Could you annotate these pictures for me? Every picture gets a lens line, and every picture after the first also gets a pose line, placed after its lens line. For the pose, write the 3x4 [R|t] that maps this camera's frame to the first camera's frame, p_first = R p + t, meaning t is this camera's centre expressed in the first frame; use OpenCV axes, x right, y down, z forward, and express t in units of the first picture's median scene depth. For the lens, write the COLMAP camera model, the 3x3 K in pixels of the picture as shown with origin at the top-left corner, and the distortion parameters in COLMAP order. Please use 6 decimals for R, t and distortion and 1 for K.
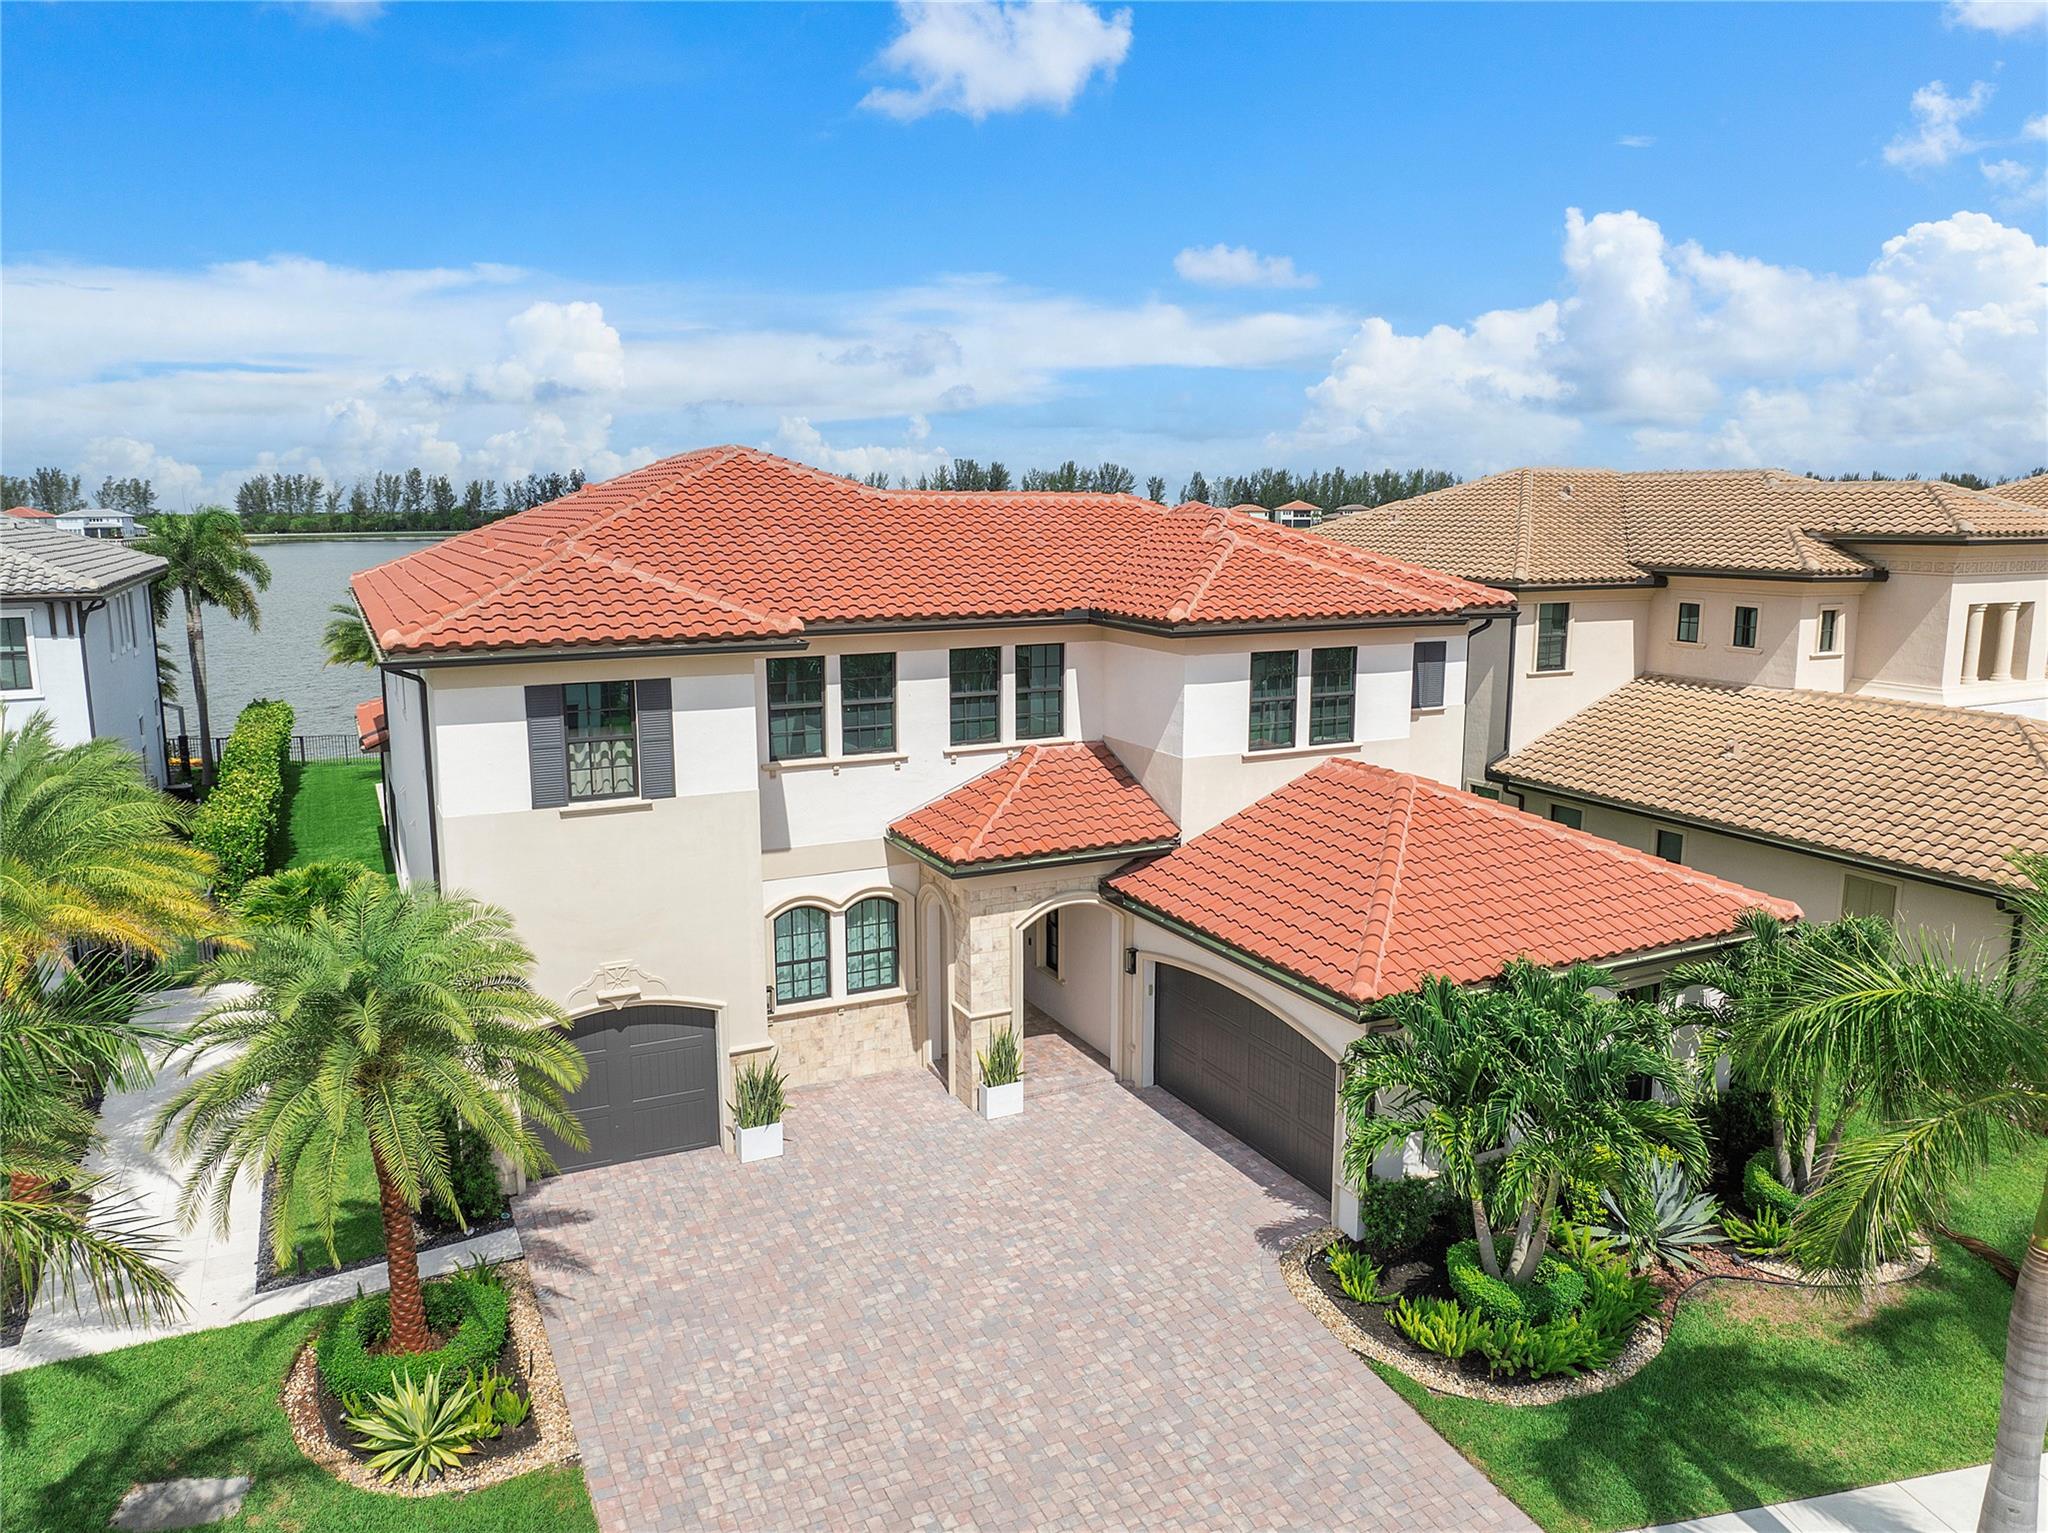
lens RADIAL K [[1415.8, 0, 1024.0], [0, 1415.8, 766.5], [0, 0, 1]] dist [-0.030246, -0.002195]
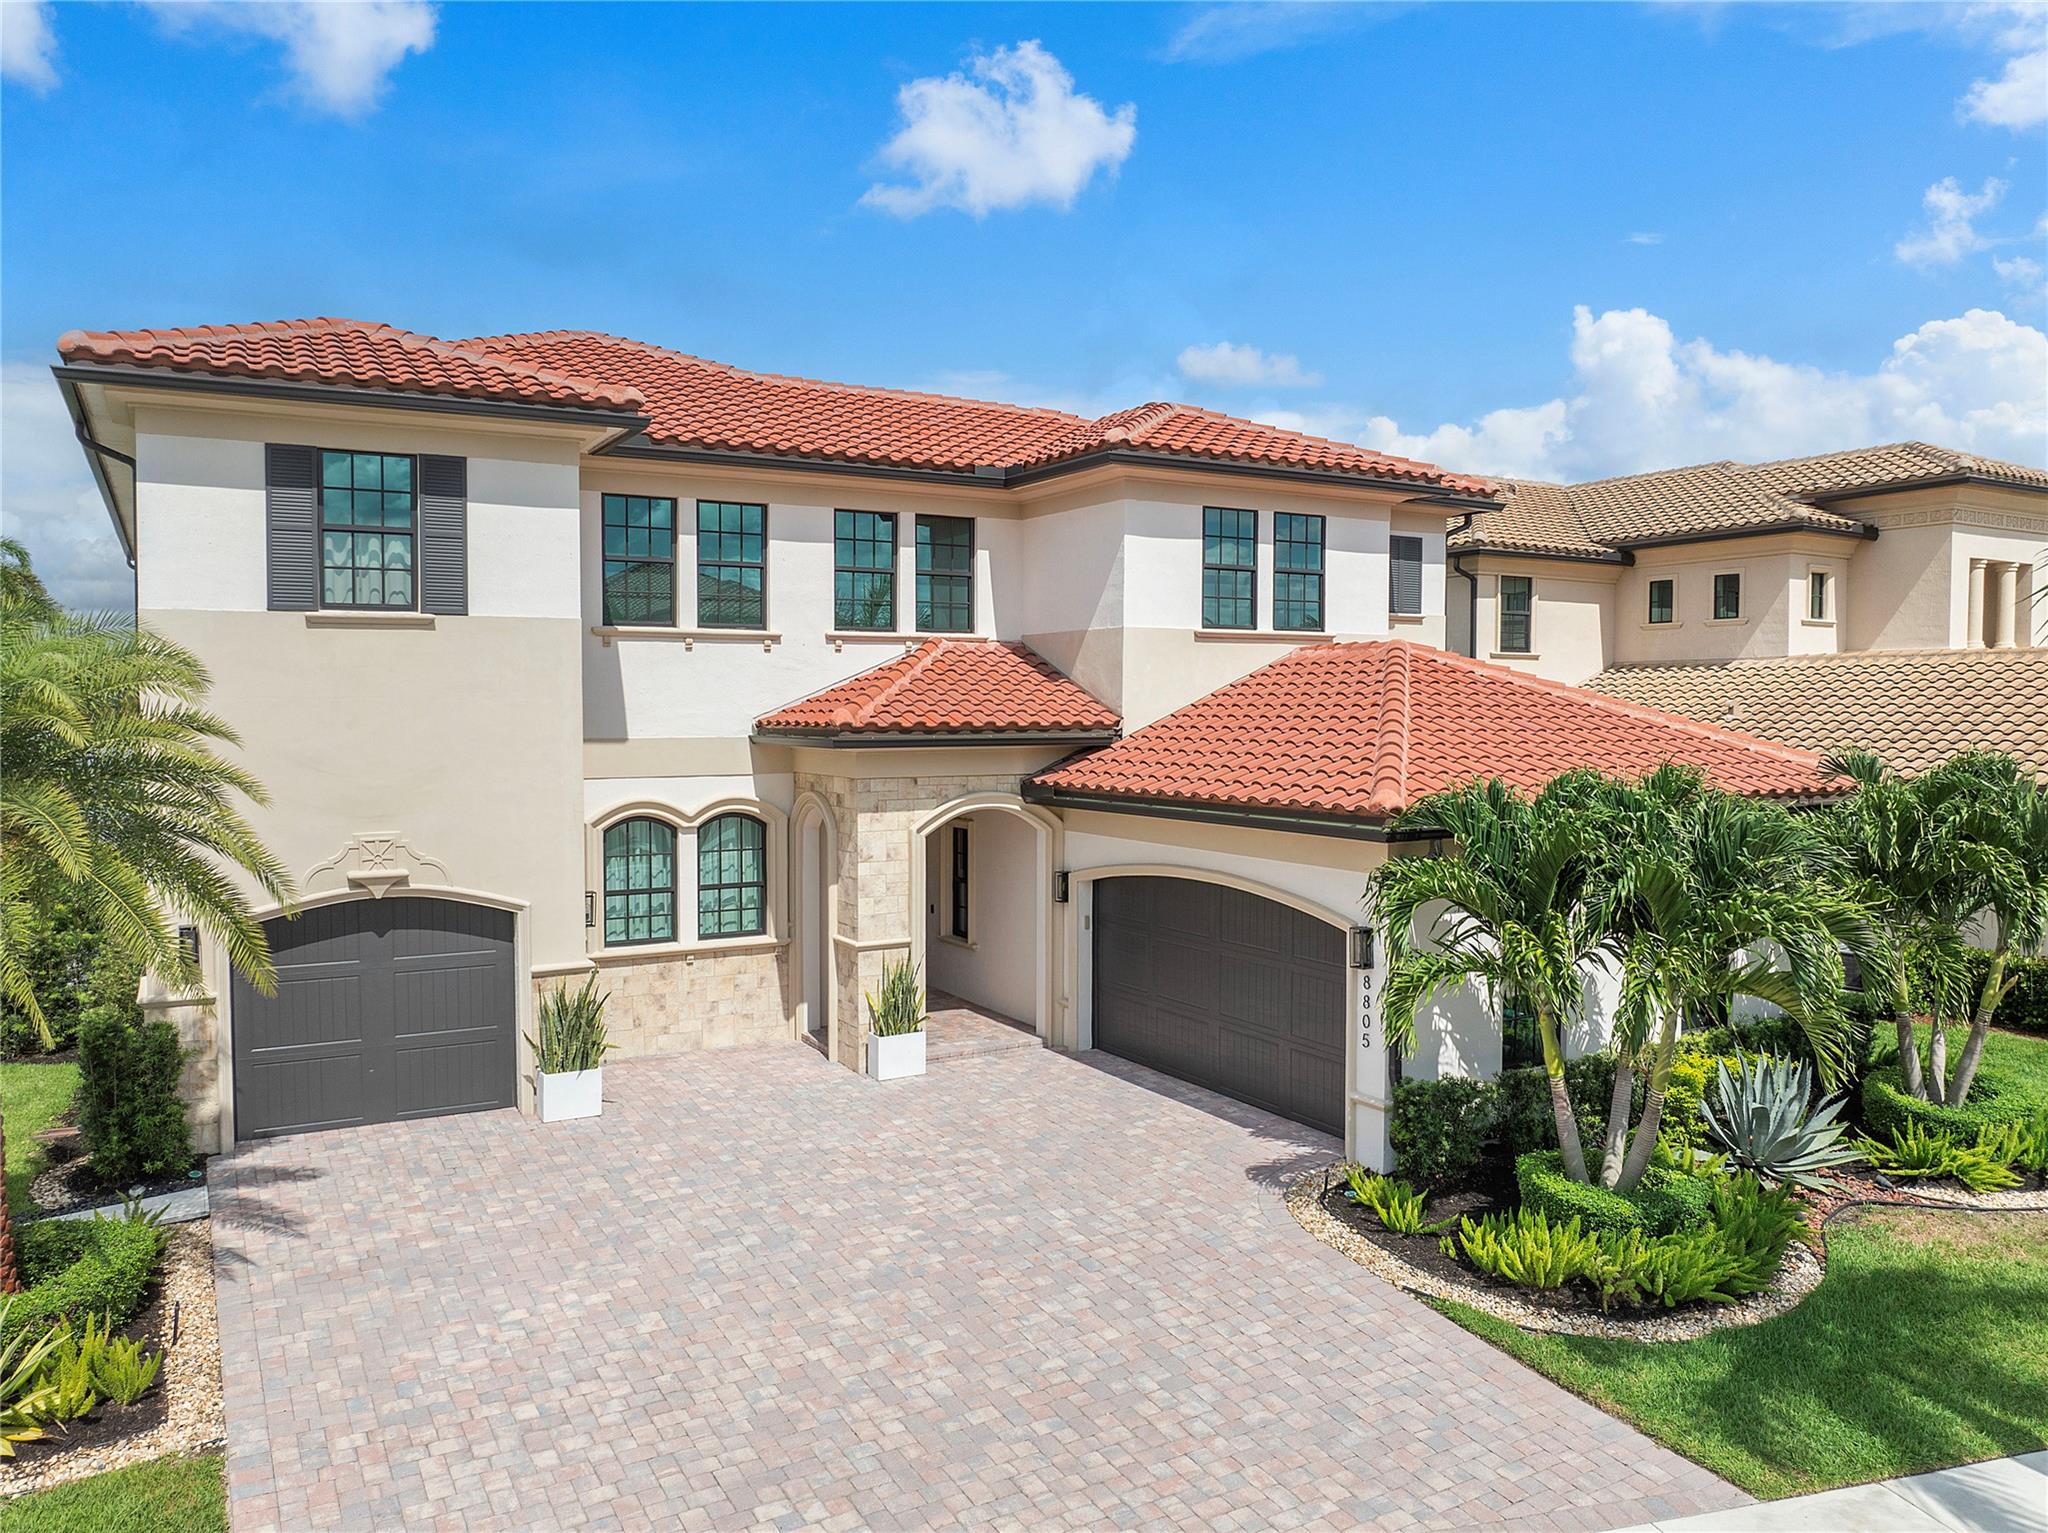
lens RADIAL K [[1451.2, 0, 1024.0], [0, 1451.2, 766.5], [0, 0, 1]] dist [-0.050792, 0.028020]
pose [[0.997335, 0.001312, 0.072947, -0.005582], [0.007804, 0.992183, -0.124547, 0.207399], [-0.072541, 0.124784, 0.989529, 0.231556]]
